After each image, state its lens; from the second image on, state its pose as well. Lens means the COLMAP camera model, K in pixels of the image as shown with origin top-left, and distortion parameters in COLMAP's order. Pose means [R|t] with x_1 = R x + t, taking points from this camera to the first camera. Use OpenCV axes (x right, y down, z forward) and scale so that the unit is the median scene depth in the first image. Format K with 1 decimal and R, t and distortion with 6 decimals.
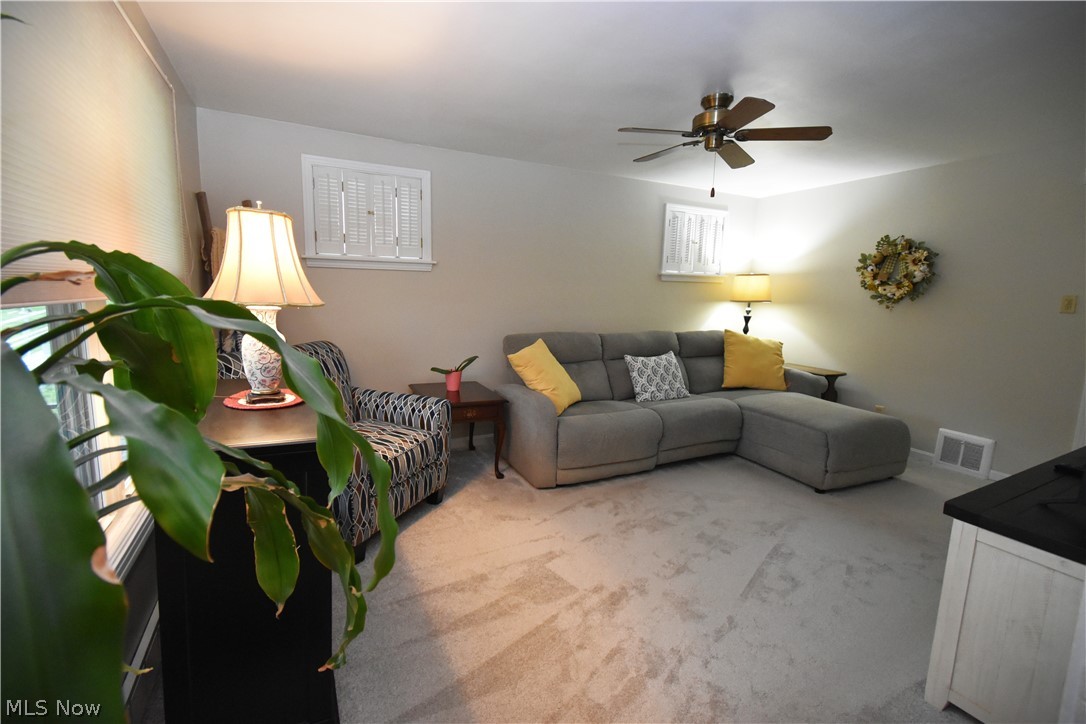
lens RADIAL K [[474.2, 0, 543.0], [0, 474.2, 362.0], [0, 0, 1]] dist [-0.000131, -0.000347]
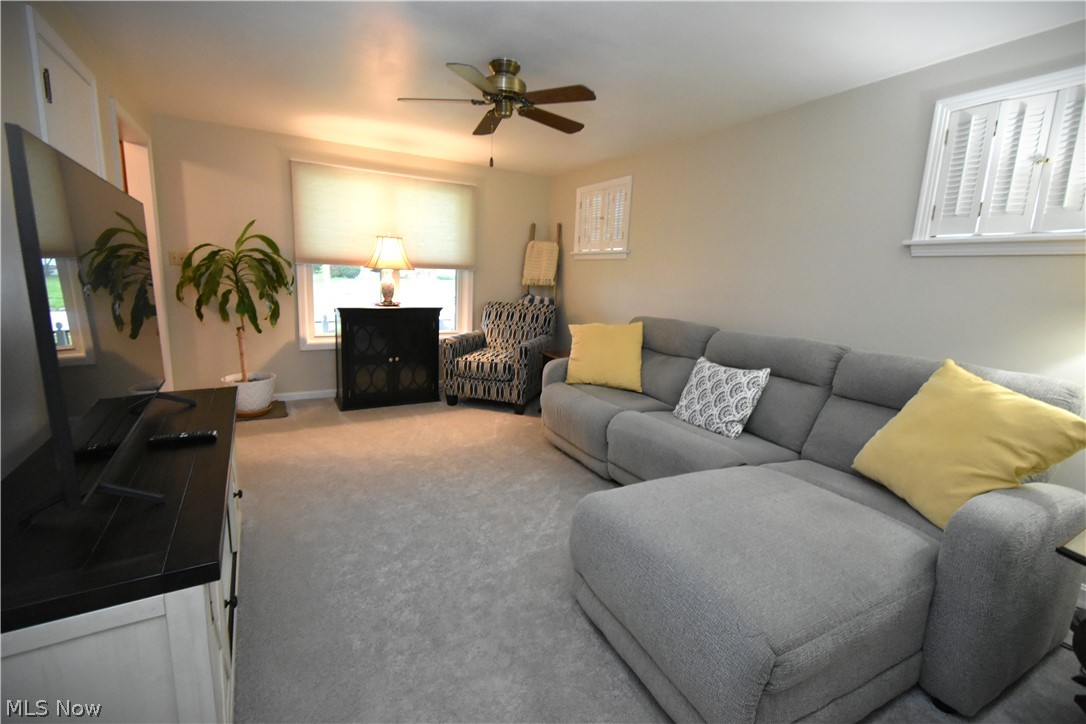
lens RADIAL K [[474.2, 0, 543.0], [0, 474.2, 362.0], [0, 0, 1]] dist [-0.000131, -0.000347]
pose [[0.050094, 0.157794, -0.986201, 1.029778], [-0.189389, 0.971025, 0.145746, -0.077473], [0.980623, 0.179475, 0.078527, 0.788655]]
